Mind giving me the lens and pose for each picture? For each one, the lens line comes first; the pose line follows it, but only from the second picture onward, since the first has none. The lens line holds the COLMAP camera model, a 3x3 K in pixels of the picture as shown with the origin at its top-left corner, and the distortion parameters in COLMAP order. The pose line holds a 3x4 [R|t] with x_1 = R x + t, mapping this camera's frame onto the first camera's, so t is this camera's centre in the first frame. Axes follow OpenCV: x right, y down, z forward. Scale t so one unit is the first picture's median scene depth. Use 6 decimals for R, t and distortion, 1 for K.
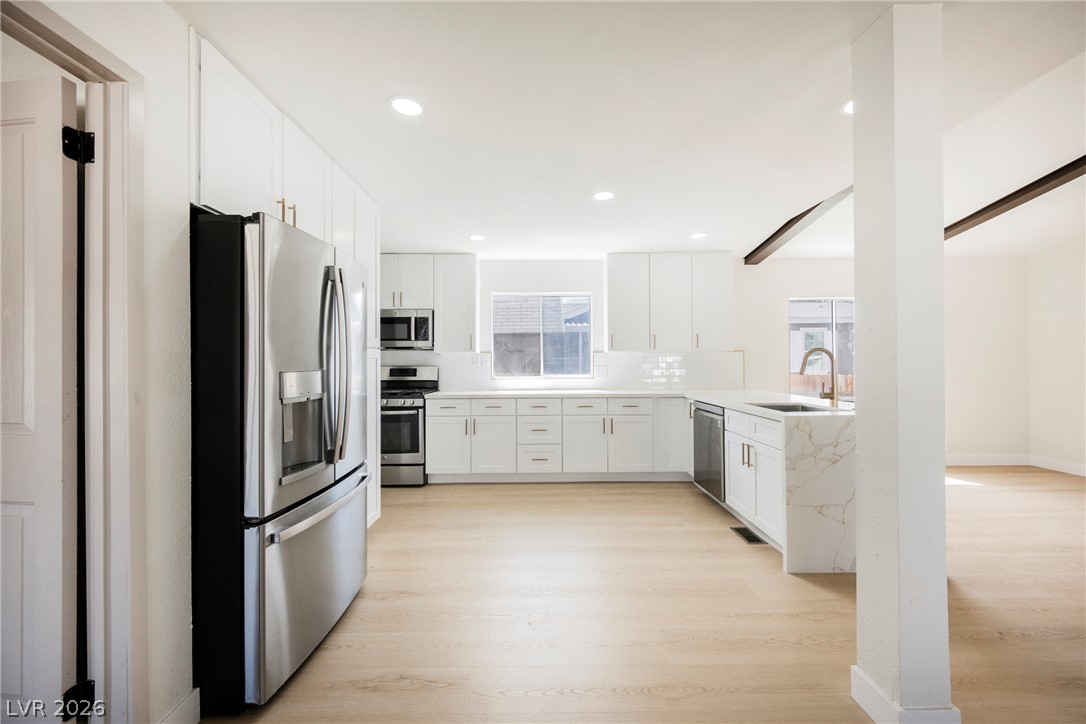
lens RADIAL K [[422.6, 0, 544.9], [0, 422.6, 363.0], [0, 0, 1]] dist [-0.001151, -0.000738]
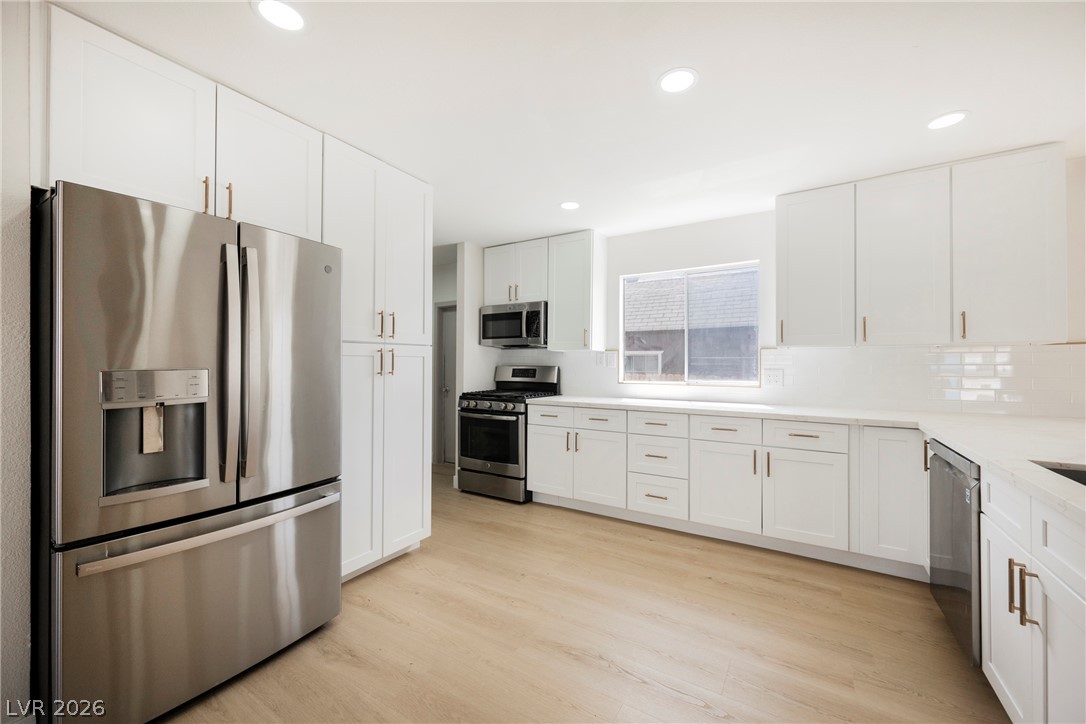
lens RADIAL K [[422.6, 0, 545.9], [0, 422.6, 362.7], [0, 0, 1]] dist [-0.001151, -0.000738]
pose [[0.847621, 0.006827, -0.530559, 0.210363], [-0.007679, 0.999970, 0.000598, -0.000894], [0.530547, 0.003567, 0.847648, 0.283132]]
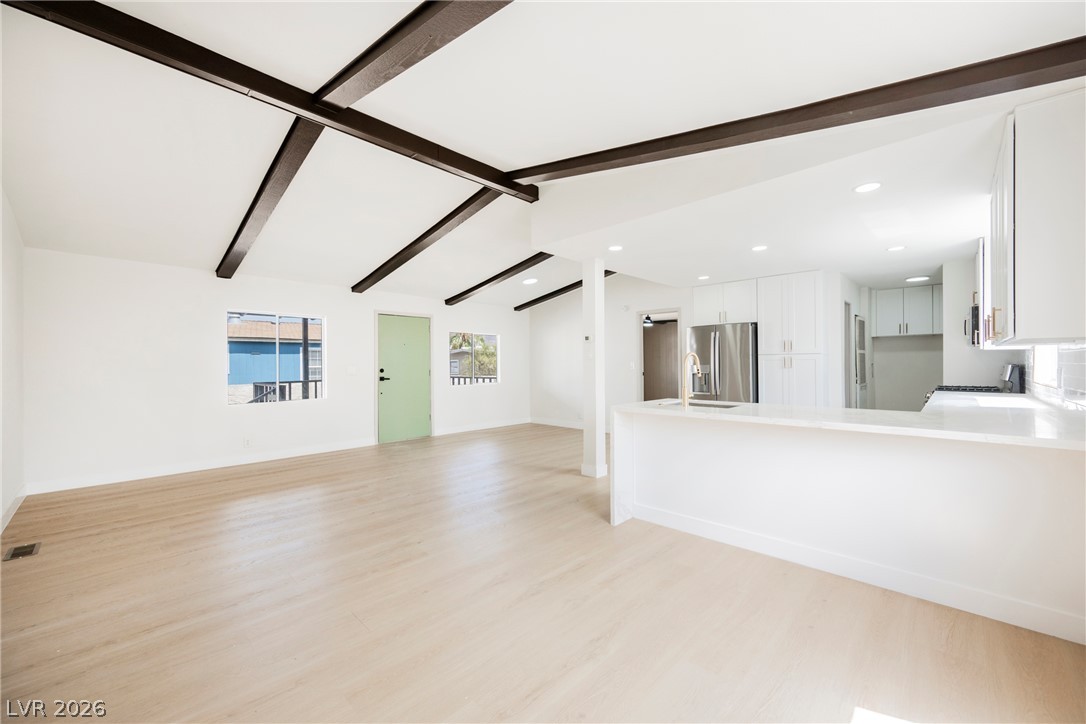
lens RADIAL K [[422.6, 0, 543.3], [0, 422.6, 362.9], [0, 0, 1]] dist [-0.001151, -0.000738]
pose [[-0.703360, 0.008939, -0.710778, 1.185874], [0.010534, 0.999942, 0.002152, -0.009468], [0.710756, -0.005974, -0.703413, 1.042022]]
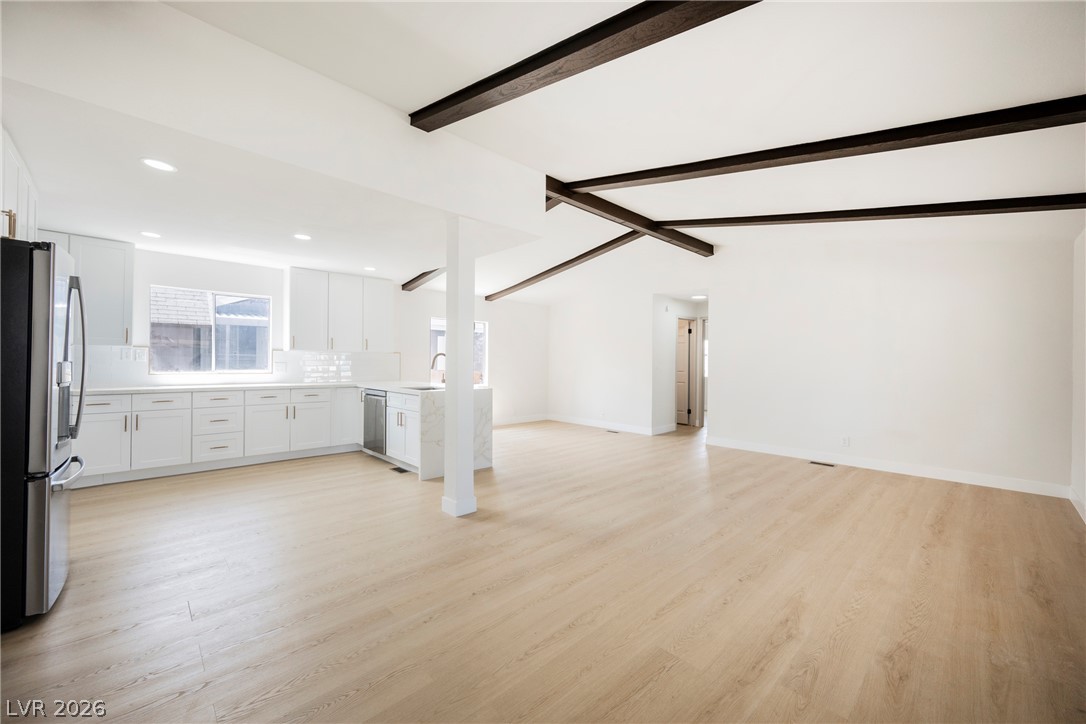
lens RADIAL K [[422.6, 0, 544.3], [0, 422.6, 364.1], [0, 0, 1]] dist [-0.001151, -0.000738]
pose [[0.722079, 0.010873, 0.691725, -0.162952], [-0.015014, 0.999887, -0.000044, 0.001249], [-0.691648, -0.010354, 0.722161, -0.365571]]
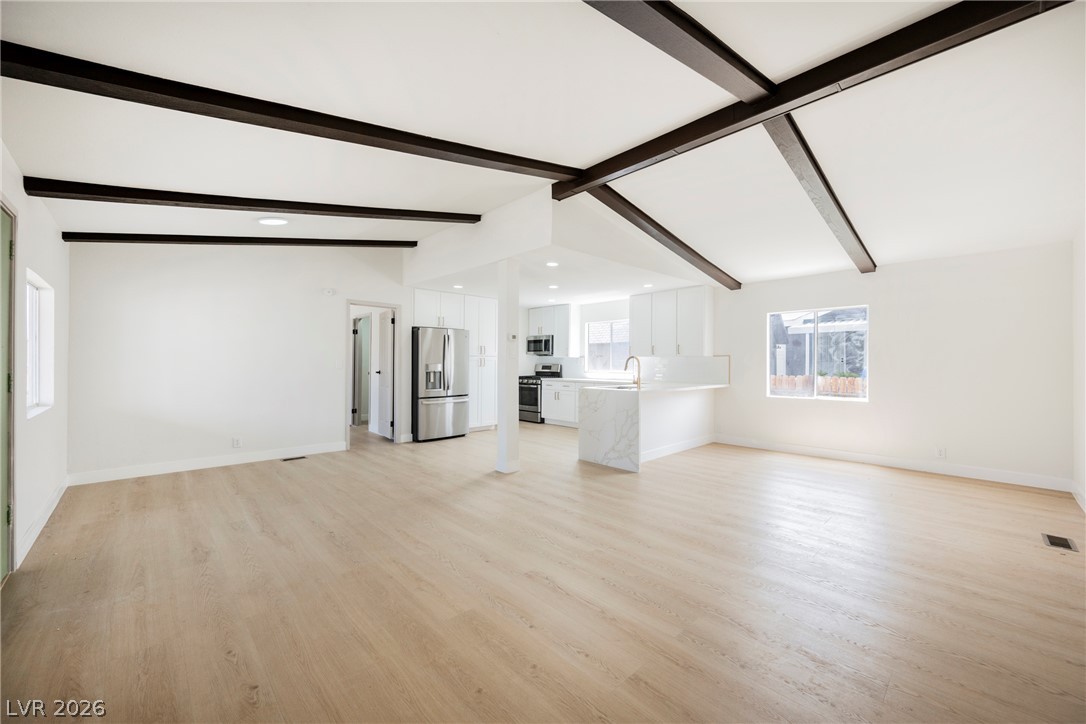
lens RADIAL K [[422.6, 0, 547.0], [0, 422.6, 363.7], [0, 0, 1]] dist [-0.001151, -0.000738]
pose [[0.688130, 0.010873, -0.725506, 1.198959], [-0.009323, 0.999938, 0.006143, -0.007298], [0.725528, 0.002537, 0.688188, -0.370499]]
